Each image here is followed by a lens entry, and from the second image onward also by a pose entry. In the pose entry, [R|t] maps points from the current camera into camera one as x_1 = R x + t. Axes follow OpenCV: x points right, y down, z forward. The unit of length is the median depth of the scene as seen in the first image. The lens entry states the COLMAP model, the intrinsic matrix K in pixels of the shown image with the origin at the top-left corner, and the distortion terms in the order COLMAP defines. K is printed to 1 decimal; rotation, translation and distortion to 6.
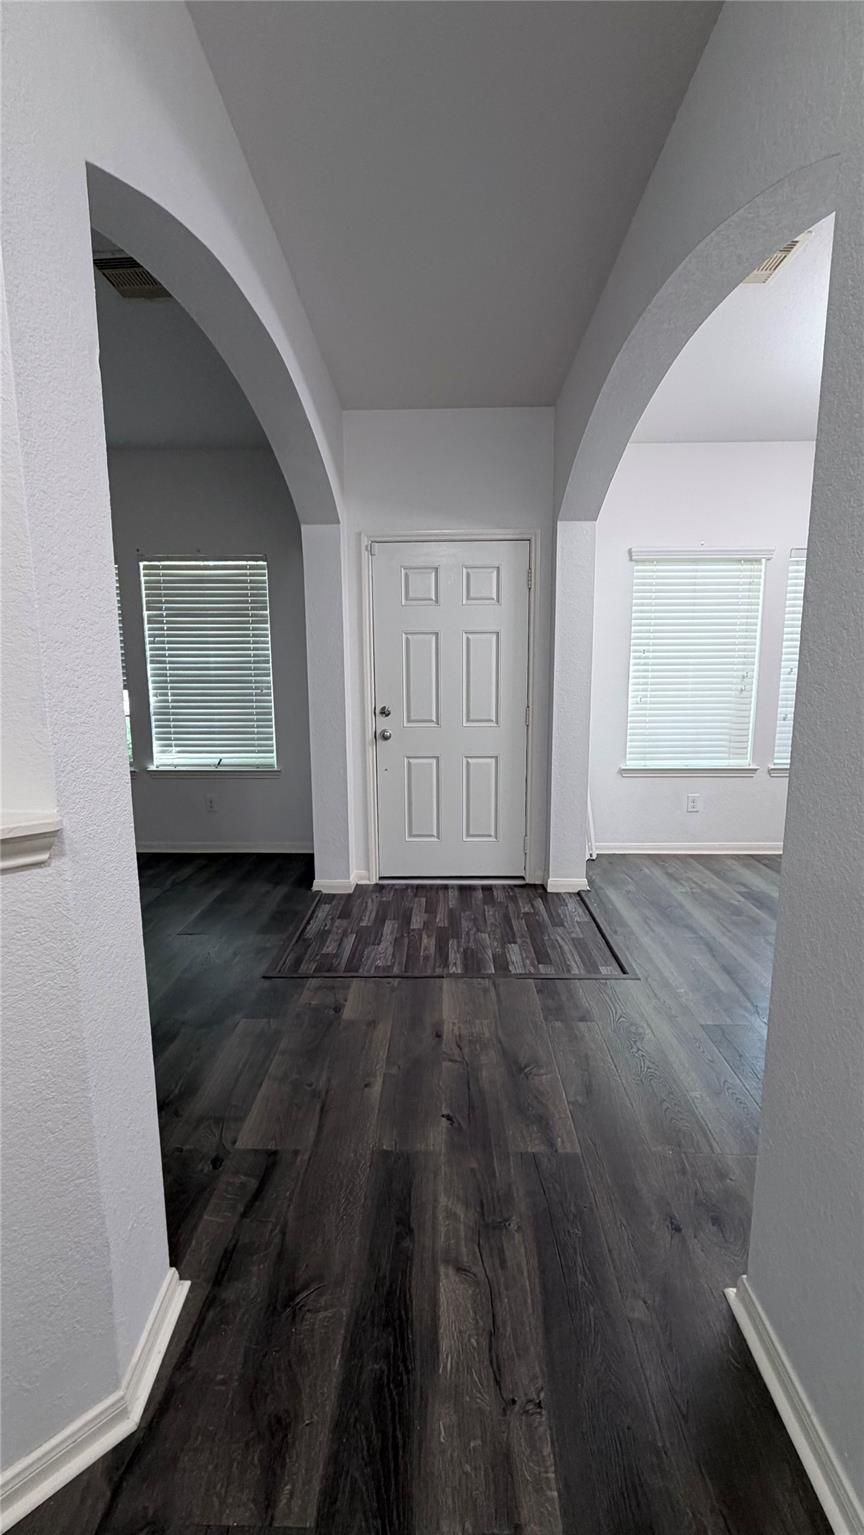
lens RADIAL K [[612.9, 0, 432.0], [0, 612.9, 767.5], [0, 0, 1]] dist [-0.000335, 0.000366]
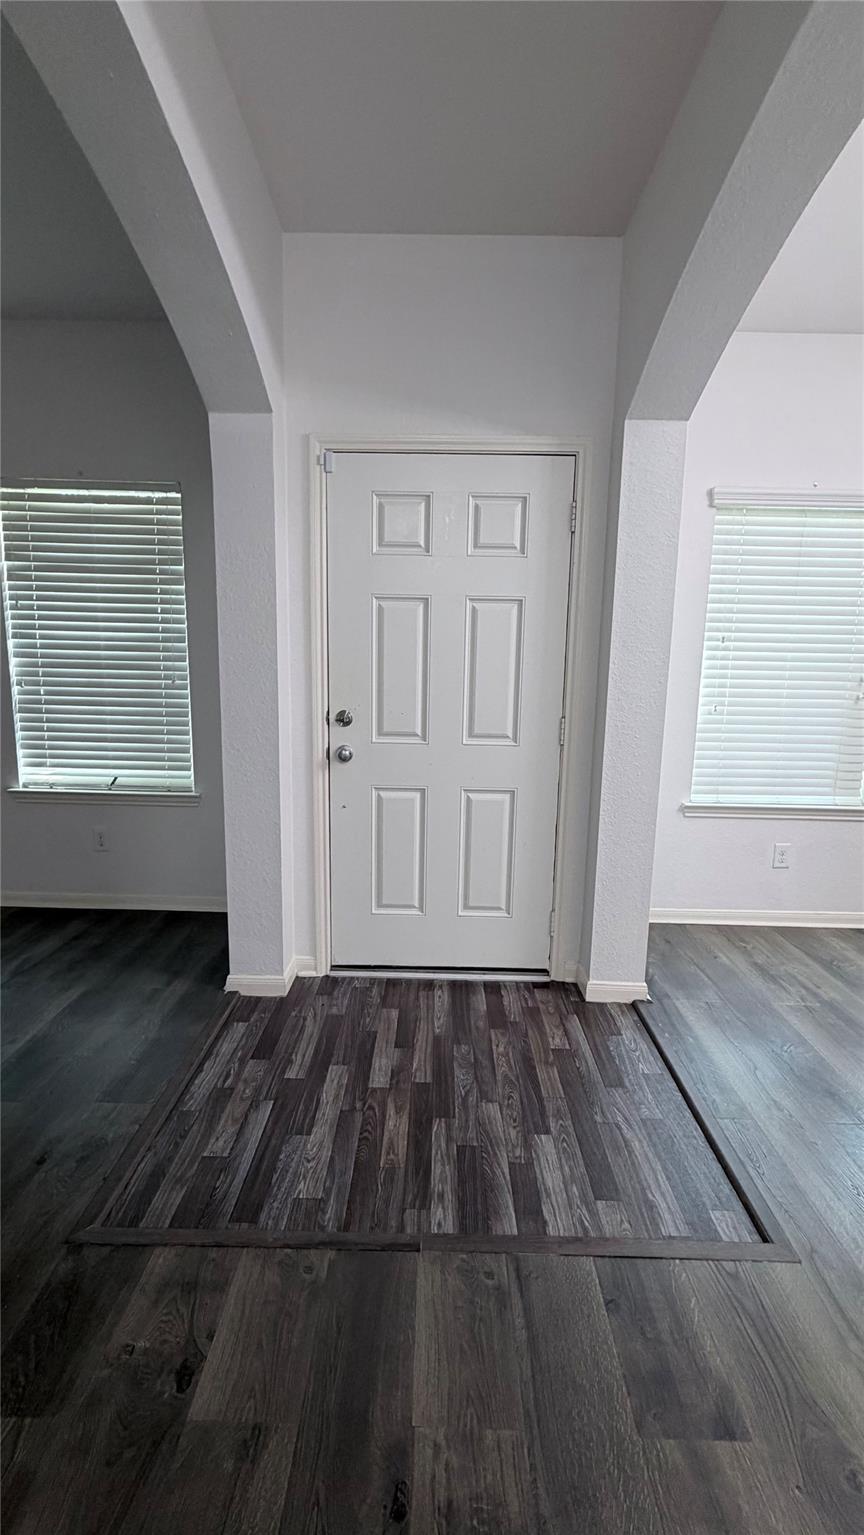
lens RADIAL K [[612.9, 0, 432.0], [0, 612.9, 767.5], [0, 0, 1]] dist [-0.000335, 0.000366]
pose [[0.999591, 0.024415, 0.014874, 0.008730], [-0.024522, 0.999675, 0.007011, -0.046173], [-0.014698, -0.007373, 0.999865, 0.348769]]
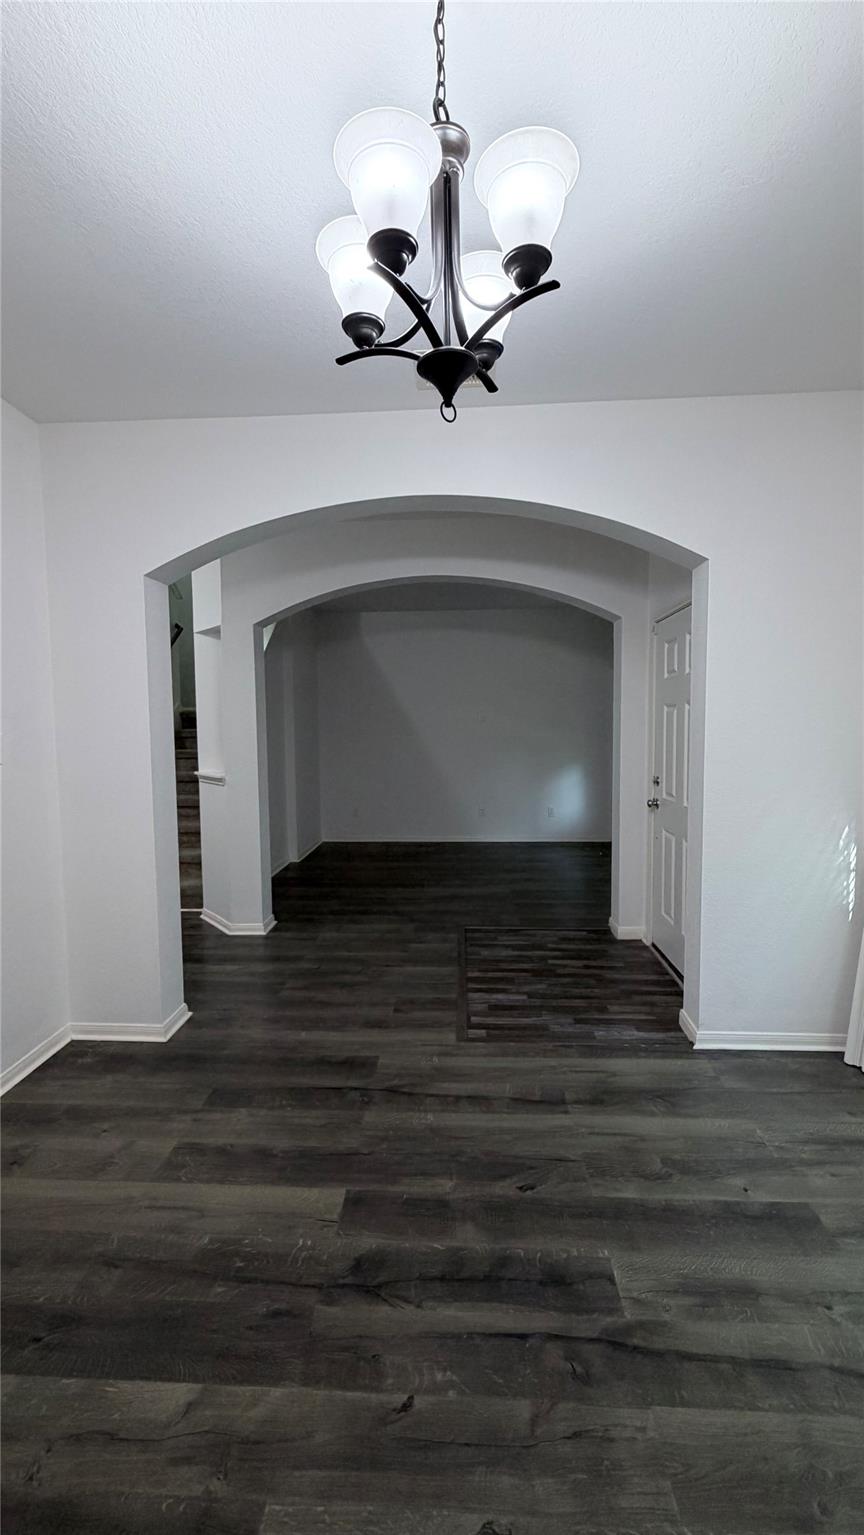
lens RADIAL K [[612.9, 0, 432.0], [0, 612.9, 767.5], [0, 0, 1]] dist [-0.000335, 0.000366]
pose [[-0.034548, 0.076734, -0.996453, 0.962415], [-0.144530, 0.986183, 0.080954, -0.143140], [0.988897, 0.146815, -0.022980, 0.646903]]
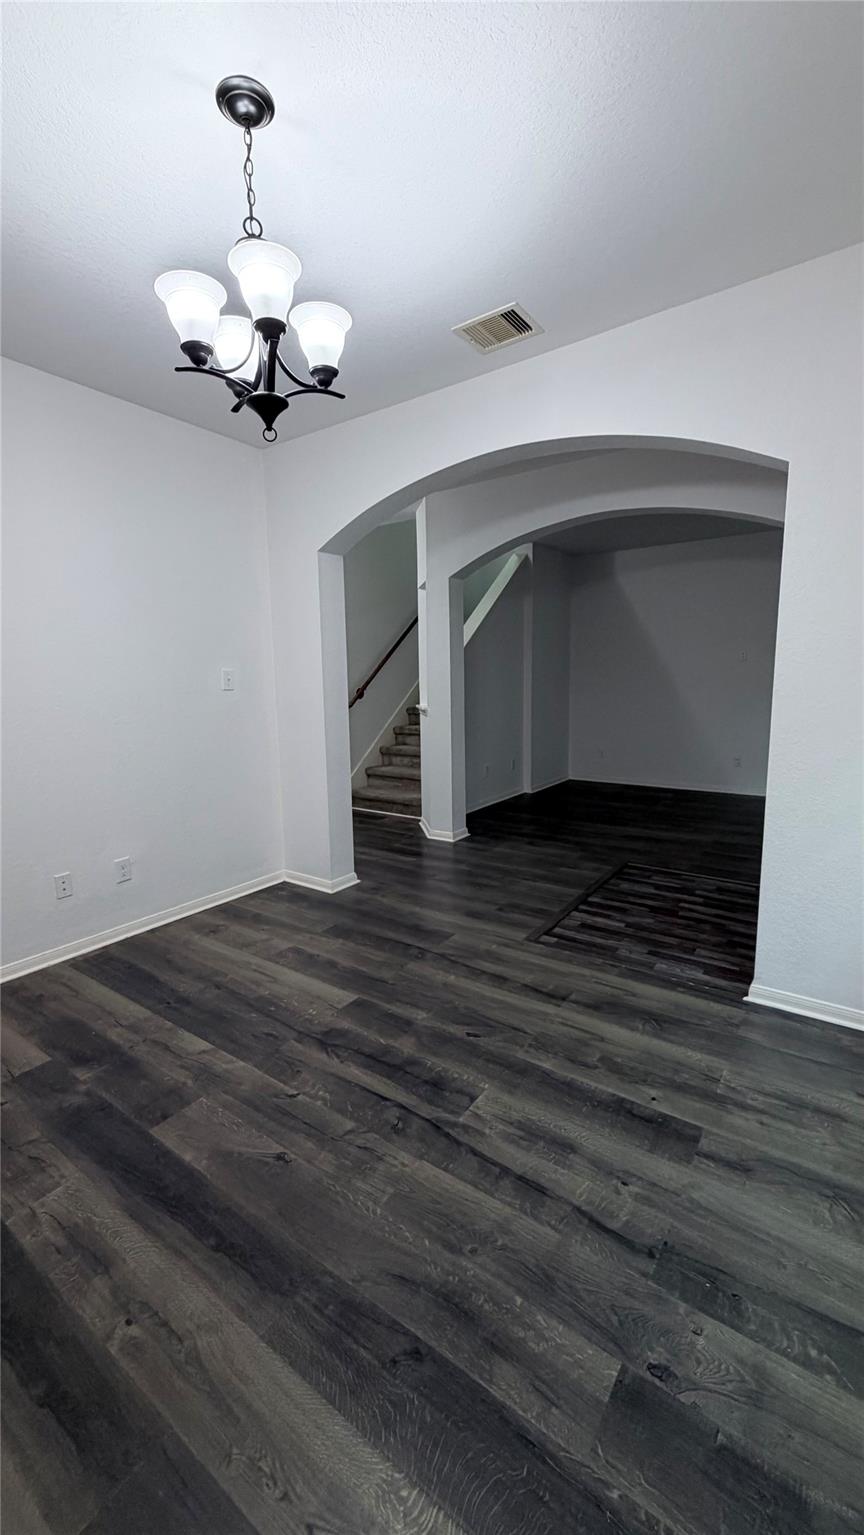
lens RADIAL K [[612.9, 0, 432.0], [0, 612.9, 767.5], [0, 0, 1]] dist [-0.000335, 0.000366]
pose [[-0.562349, 0.137070, -0.815460, 0.976809], [-0.109366, 0.965173, 0.237655, -0.177818], [0.819636, 0.222829, -0.527773, 1.003325]]
